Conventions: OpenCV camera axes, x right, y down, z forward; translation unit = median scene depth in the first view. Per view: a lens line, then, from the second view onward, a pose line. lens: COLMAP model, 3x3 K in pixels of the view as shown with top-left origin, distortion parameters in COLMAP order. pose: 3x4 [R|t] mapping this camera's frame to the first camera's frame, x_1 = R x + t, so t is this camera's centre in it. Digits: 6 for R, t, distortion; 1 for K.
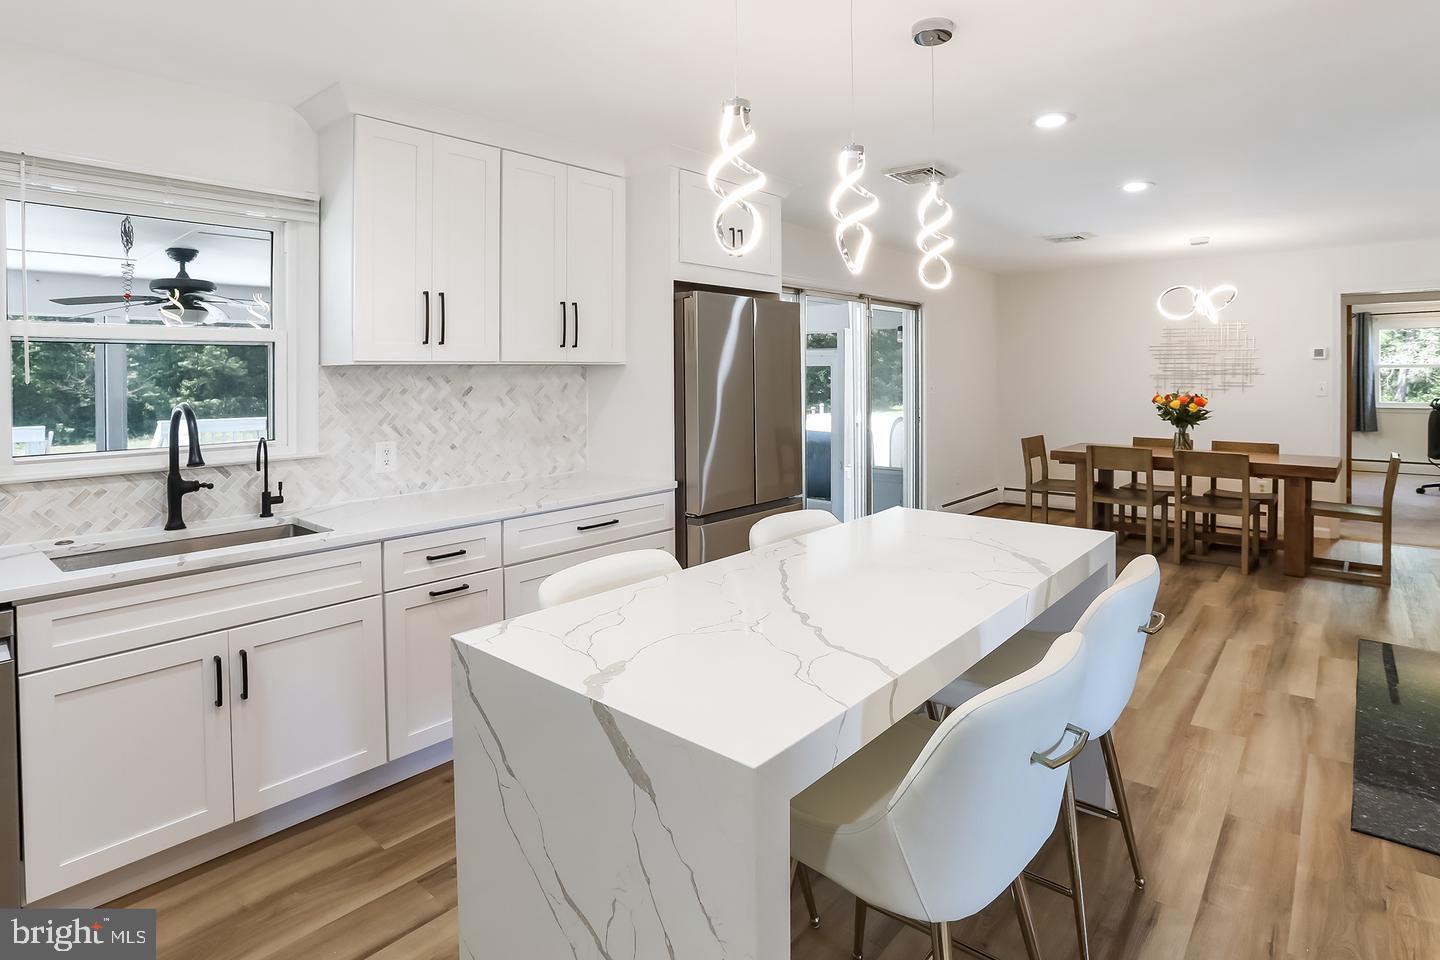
lens RADIAL K [[799.4, 0, 717.5], [0, 799.4, 470.6], [0, 0, 1]] dist [-0.037997, 0.008106]
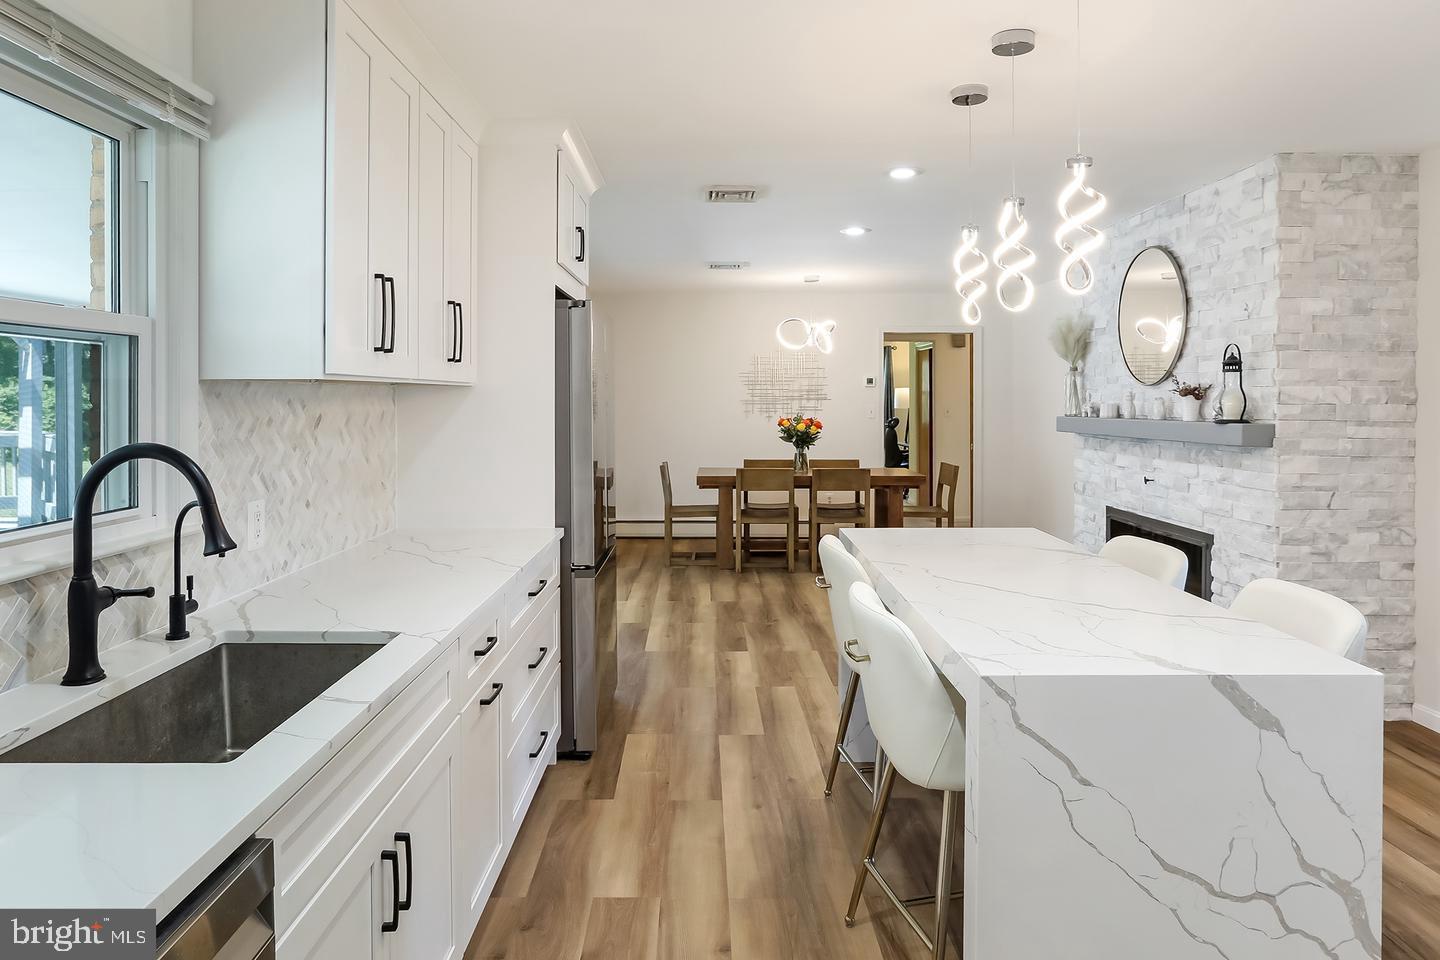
lens RADIAL K [[950.4, 0, 762.1], [0, 950.4, 488.8], [0, 0, 1]] dist [-0.008132, 0.004379]
pose [[0.715947, -0.058611, 0.695691, -0.620861], [0.075482, 0.997127, 0.006326, -0.019416], [-0.694063, 0.047983, 0.718314, 0.168179]]
